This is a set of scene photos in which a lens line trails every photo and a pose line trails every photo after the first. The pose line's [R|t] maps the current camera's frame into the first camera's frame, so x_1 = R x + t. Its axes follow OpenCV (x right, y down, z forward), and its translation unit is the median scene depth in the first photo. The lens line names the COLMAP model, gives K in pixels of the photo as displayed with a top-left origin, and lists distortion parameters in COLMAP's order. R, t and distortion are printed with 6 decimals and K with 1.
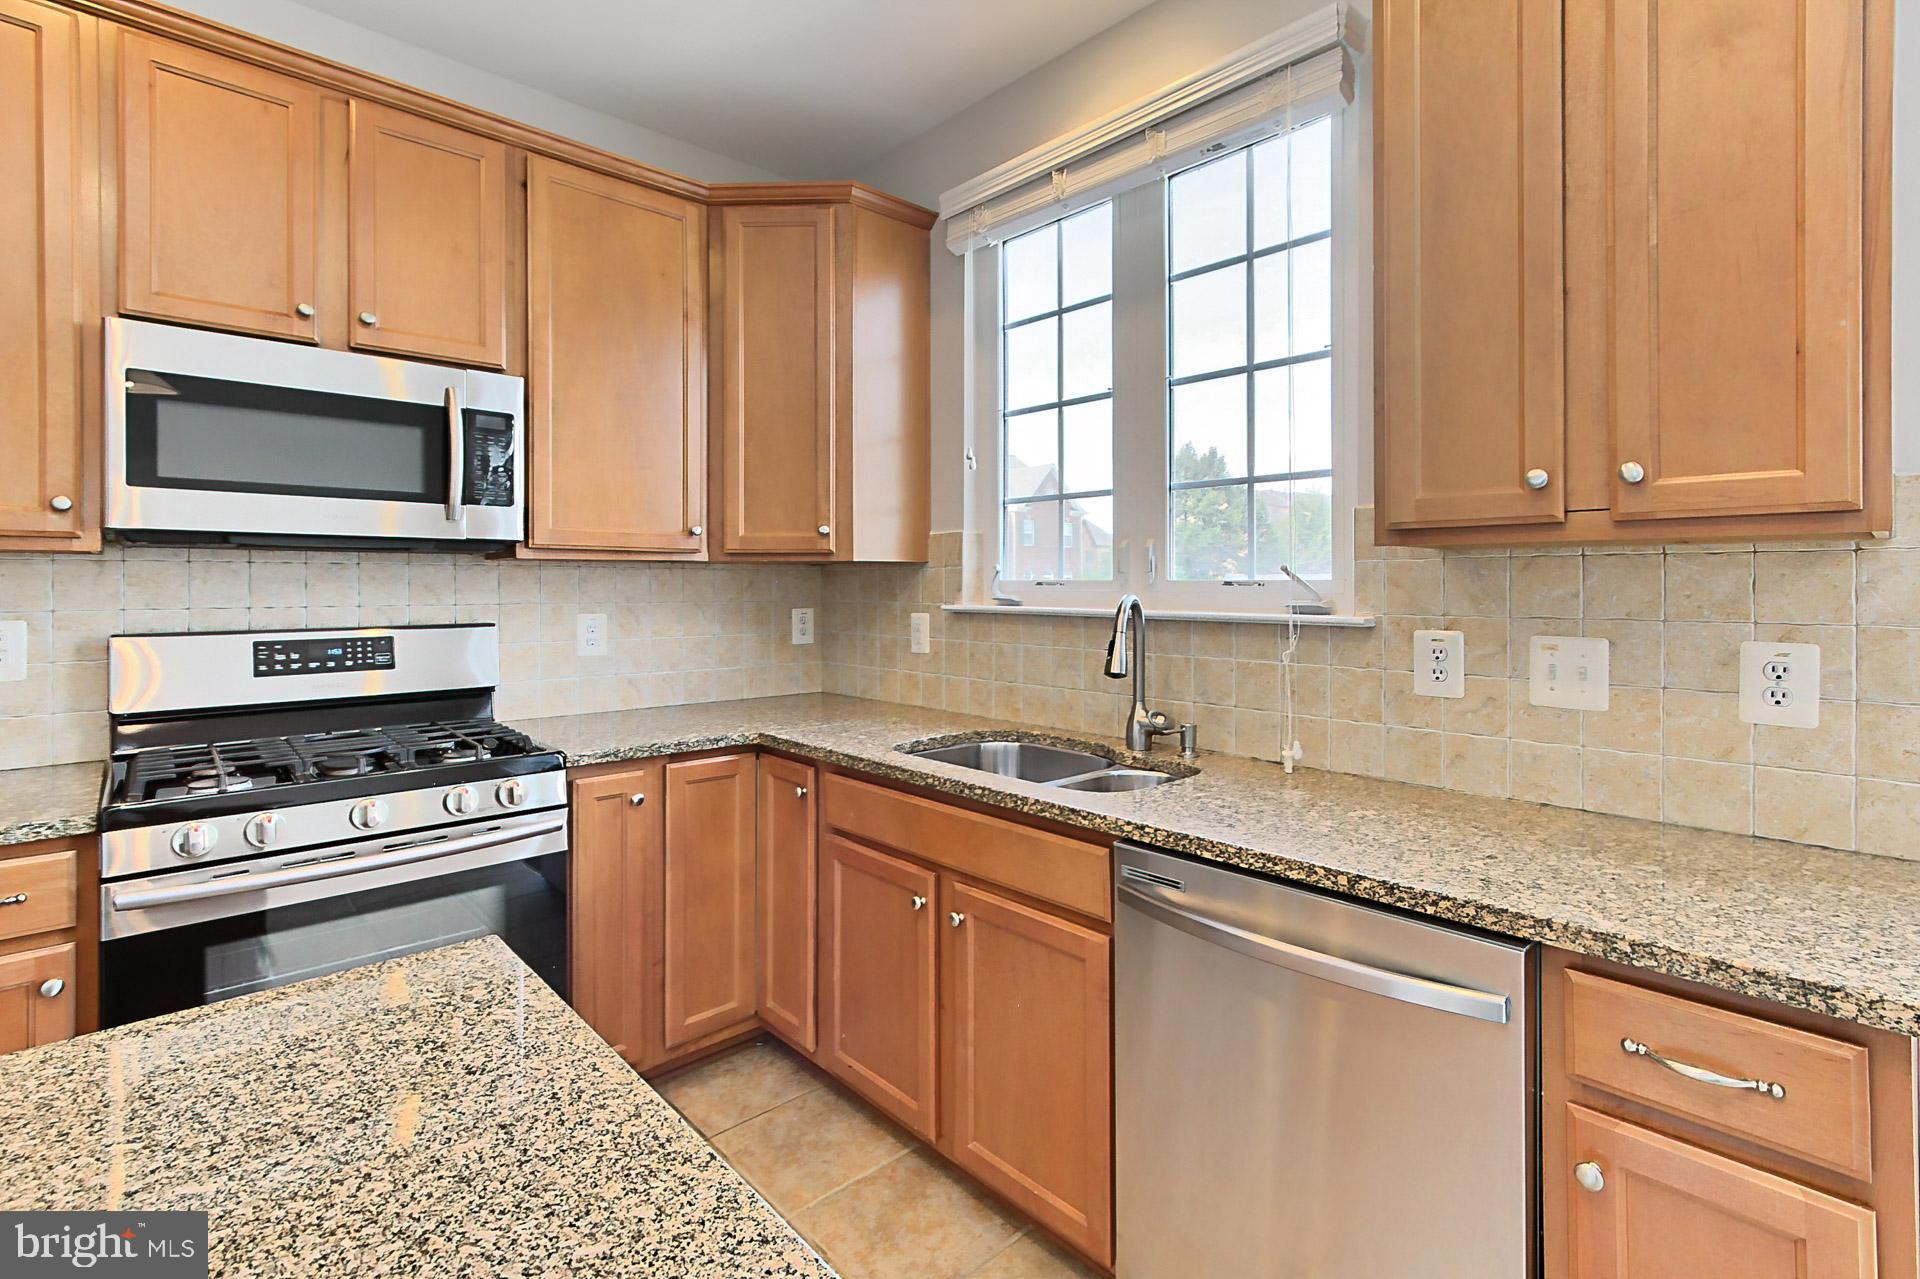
lens RADIAL K [[886.2, 0, 952.5], [0, 886.2, 587.6], [0, 0, 1]] dist [0.003407, 0.000856]
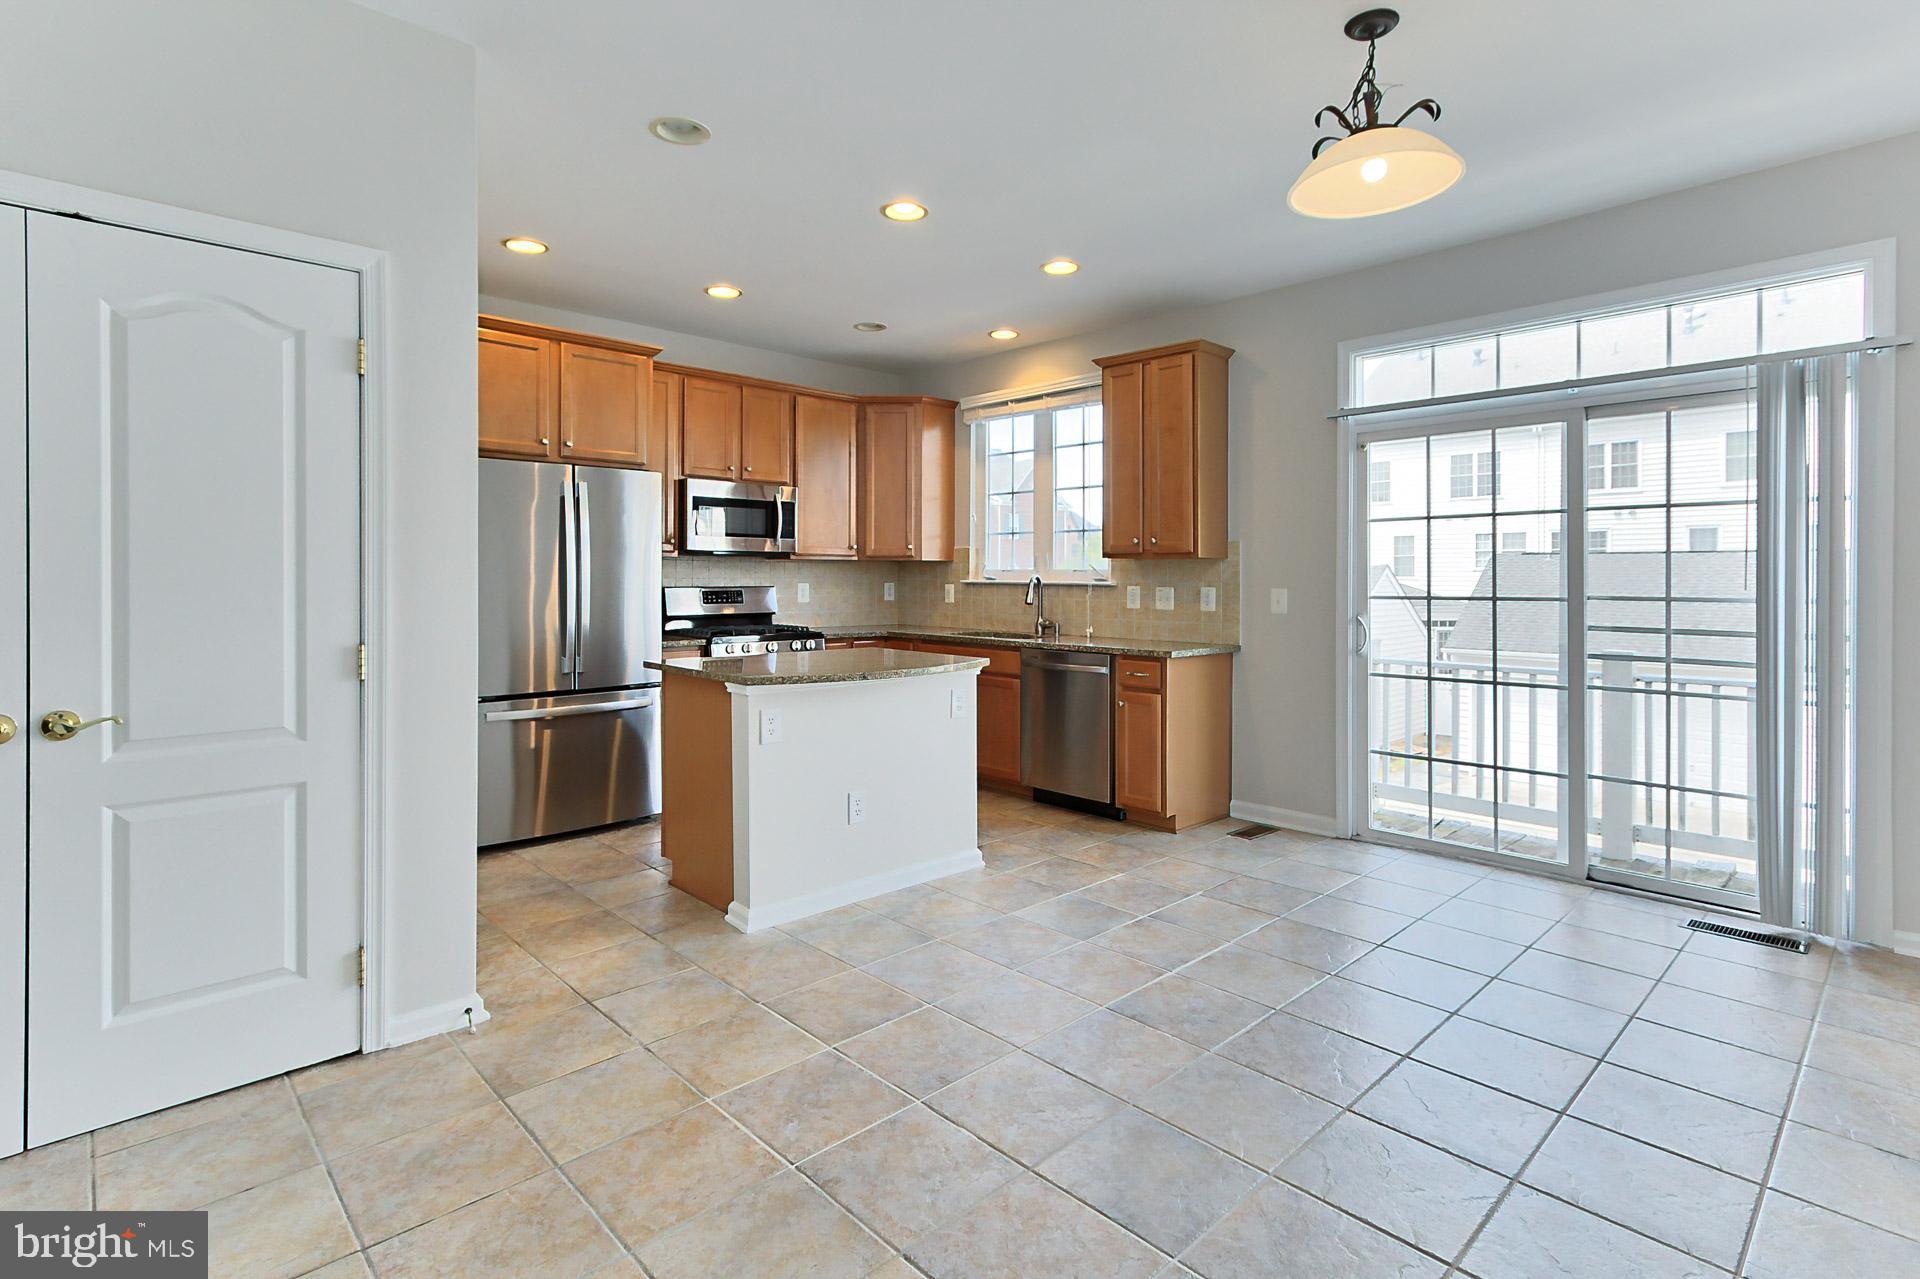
lens RADIAL K [[930.3, 0, 952.8], [0, 930.3, 578.7], [0, 0, 1]] dist [0.002803, 0.001044]
pose [[0.999771, 0.005518, 0.020667, -0.097140], [-0.005487, 0.999984, -0.001547, 0.023855], [-0.020676, 0.001433, 0.999785, -1.647069]]
